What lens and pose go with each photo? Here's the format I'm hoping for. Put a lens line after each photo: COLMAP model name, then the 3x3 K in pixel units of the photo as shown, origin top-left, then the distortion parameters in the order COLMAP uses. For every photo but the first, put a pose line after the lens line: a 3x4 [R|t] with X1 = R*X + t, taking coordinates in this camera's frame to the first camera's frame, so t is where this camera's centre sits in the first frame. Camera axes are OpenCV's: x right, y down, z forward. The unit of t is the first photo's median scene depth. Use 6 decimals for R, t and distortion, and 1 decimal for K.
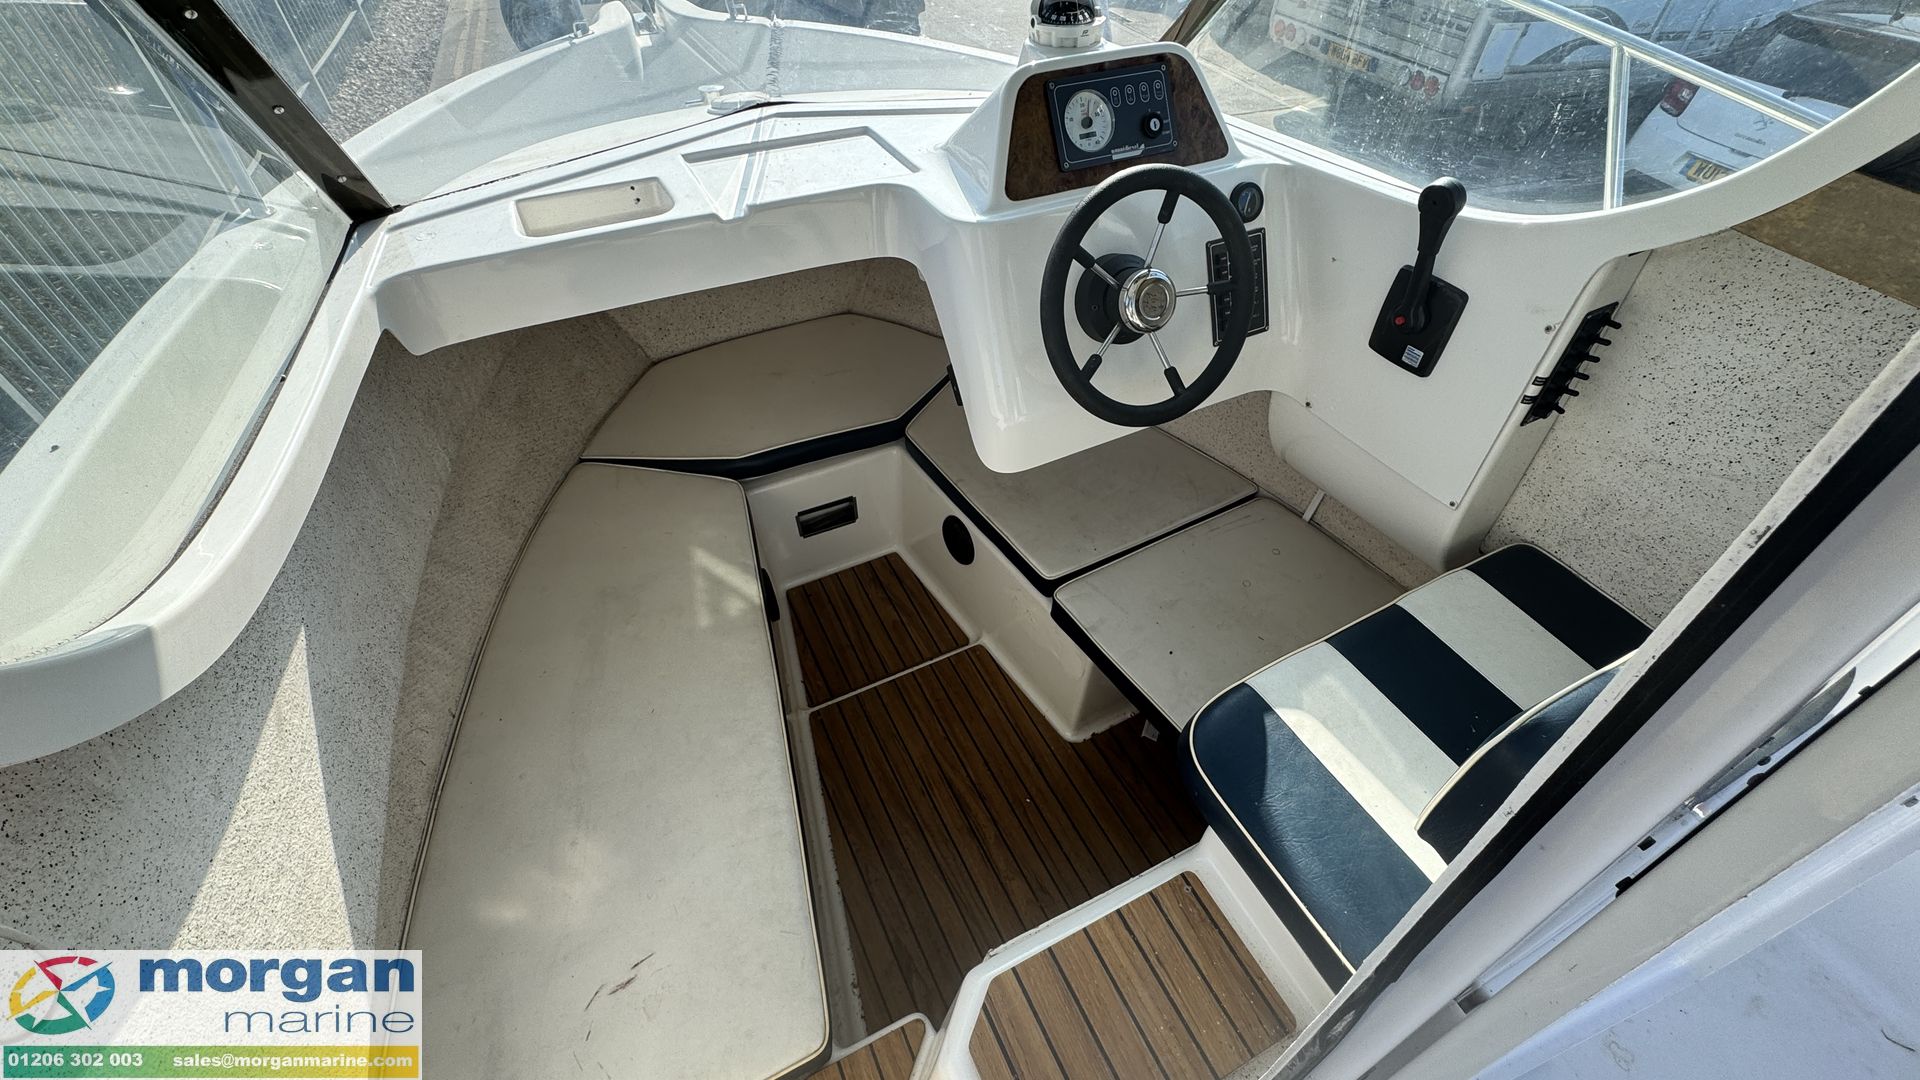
lens RADIAL K [[809.1, 0, 959.8], [0, 809.1, 537.0], [0, 0, 1]] dist [-0.002946, 0.000048]
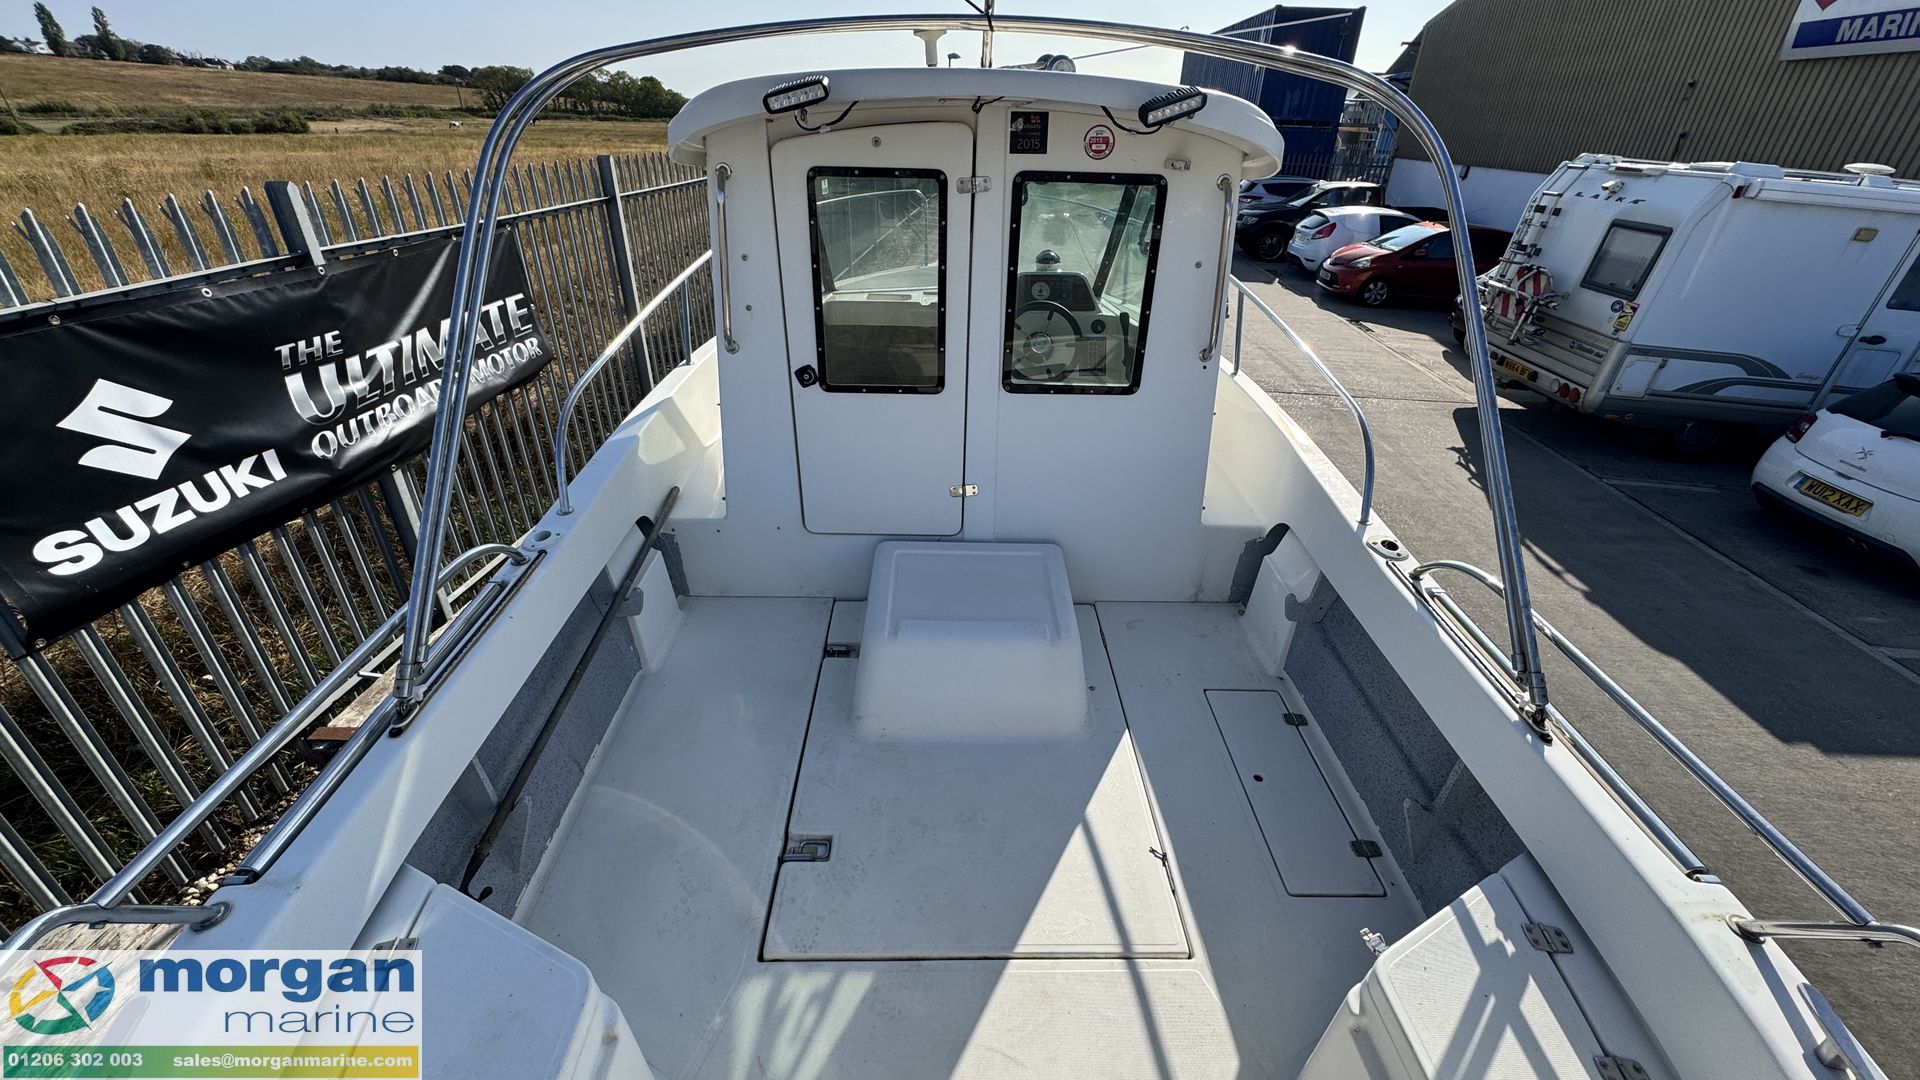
lens RADIAL K [[768.2, 0, 958.8], [0, 768.2, 539.5], [0, 0, 1]] dist [-0.005085, 0.000714]
pose [[0.906493, 0.218638, -0.361202, 1.095451], [-0.311544, 0.923765, -0.222709, 1.045773], [0.284973, 0.314414, 0.905502, -1.350162]]
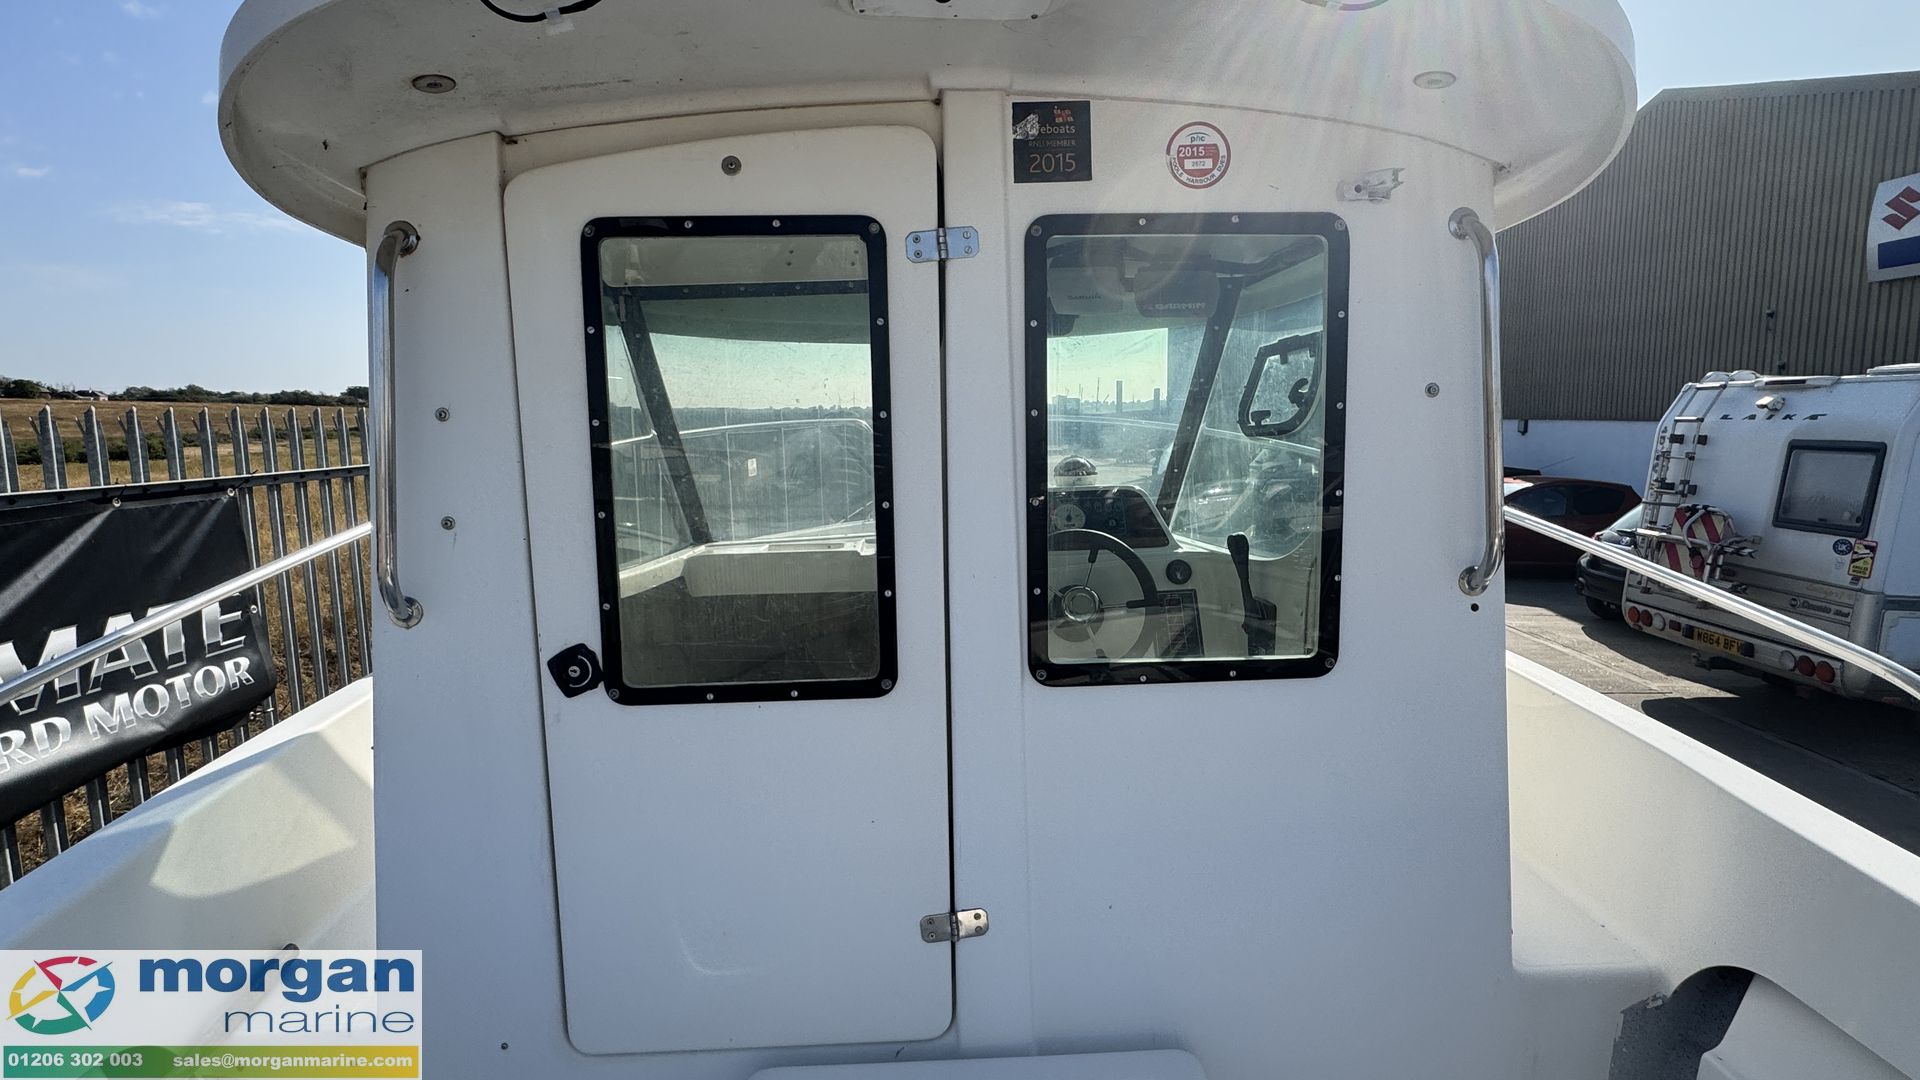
lens RADIAL K [[965.9, 0, 956.8], [0, 965.9, 539.4], [0, 0, 1]] dist [-0.004404, 0.001097]
pose [[0.920527, 0.028662, -0.389625, 0.720865], [-0.259030, 0.791355, -0.553770, 0.693626], [0.292460, 0.610685, 0.735888, -0.524308]]
